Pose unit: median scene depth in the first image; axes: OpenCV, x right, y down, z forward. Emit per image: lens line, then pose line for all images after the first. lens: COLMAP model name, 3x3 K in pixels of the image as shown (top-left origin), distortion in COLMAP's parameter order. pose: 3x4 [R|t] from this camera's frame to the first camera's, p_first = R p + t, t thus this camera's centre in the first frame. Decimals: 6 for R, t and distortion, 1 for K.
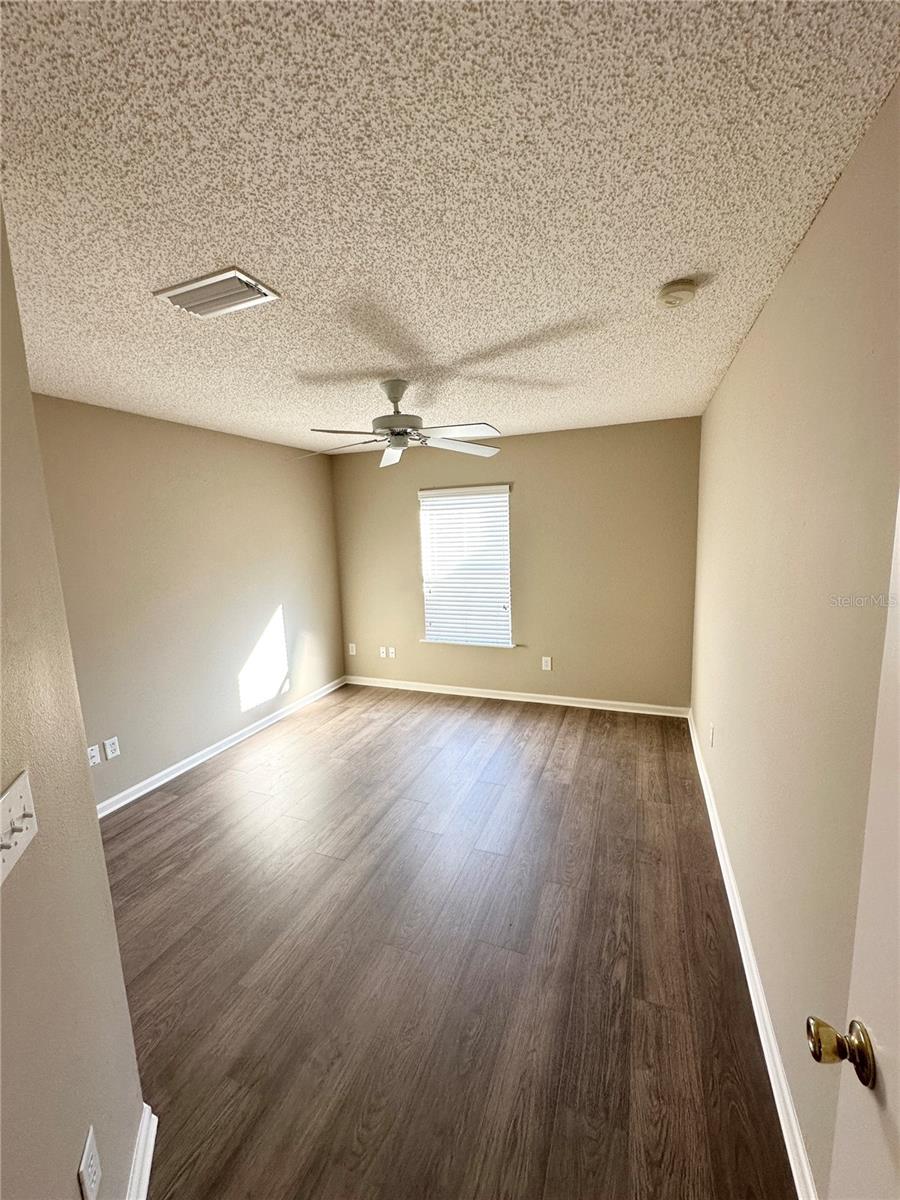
lens RADIAL K [[477.0, 0, 450.0], [0, 477.0, 600.0], [0, 0, 1]] dist [-0.001377, 0.000612]
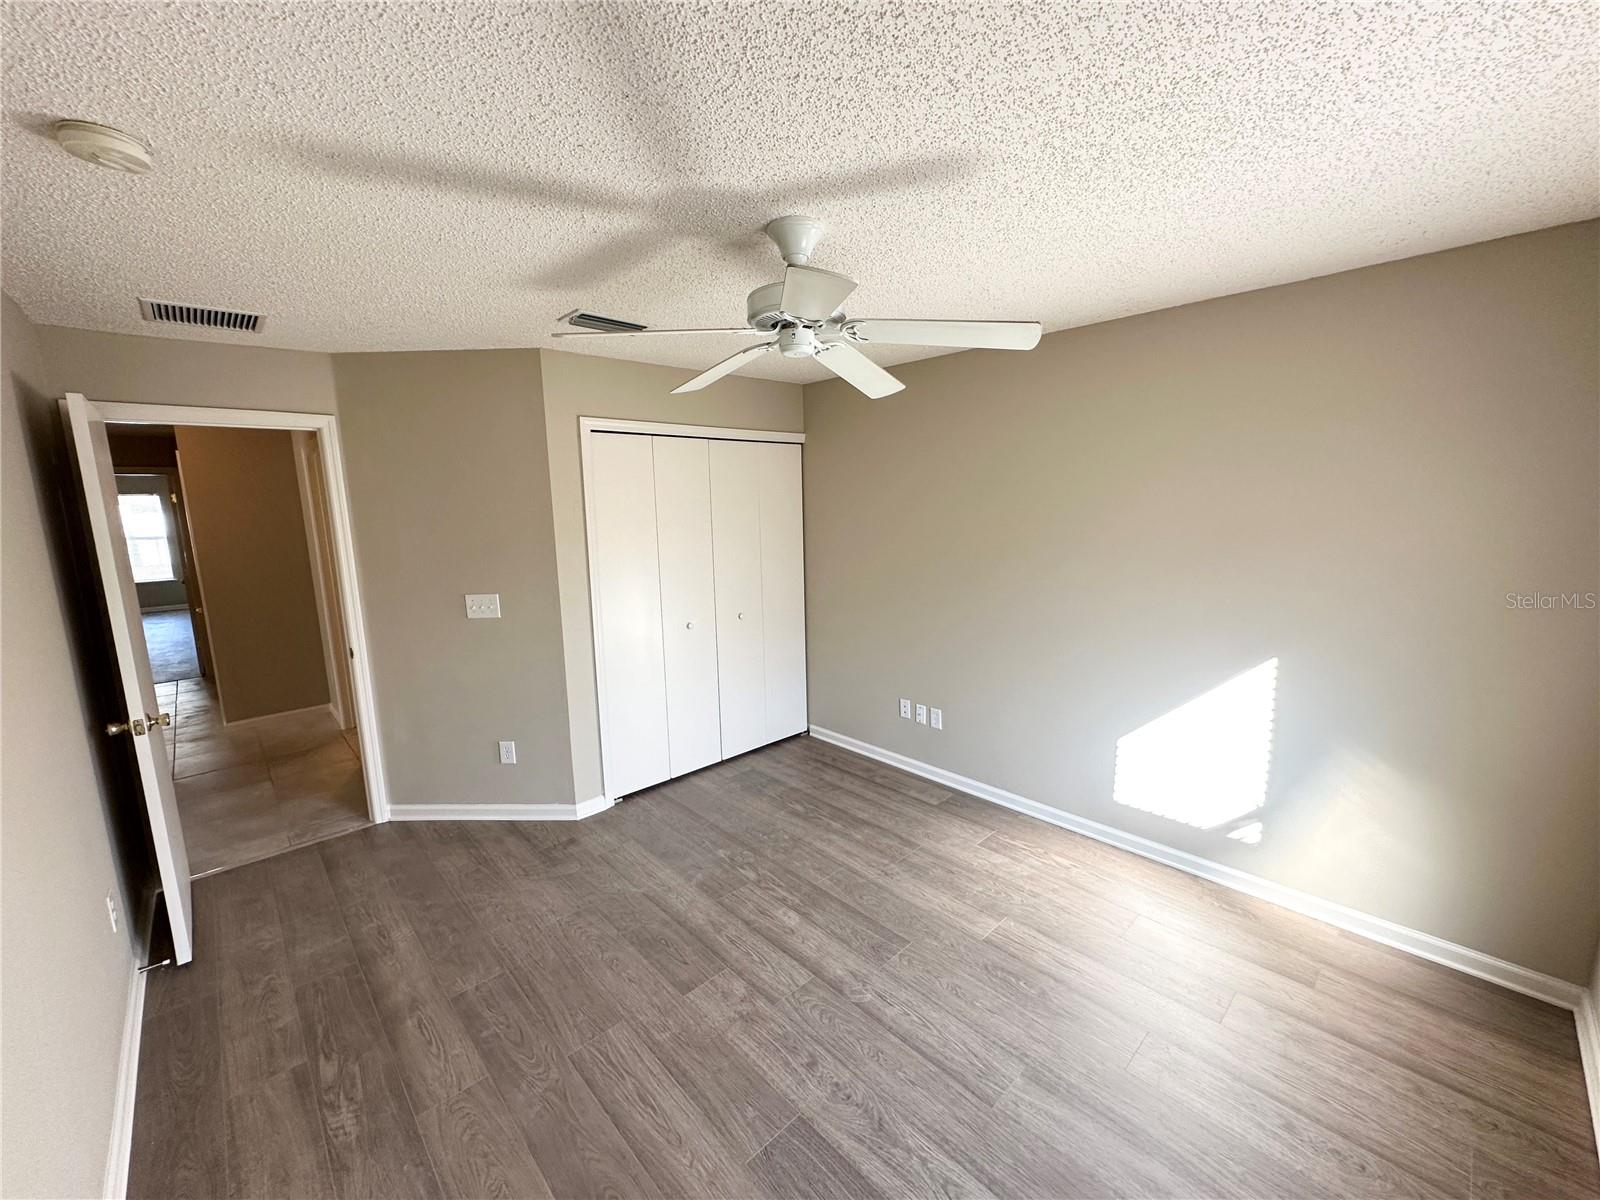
lens RADIAL K [[636.0, 0, 799.8], [0, 636.0, 600.8], [0, 0, 1]] dist [-0.001377, 0.000612]
pose [[-0.420355, 0.188450, -0.887574, 0.536353], [-0.098409, 0.962956, 0.251061, -0.228782], [0.902007, 0.192880, -0.386239, 1.283105]]
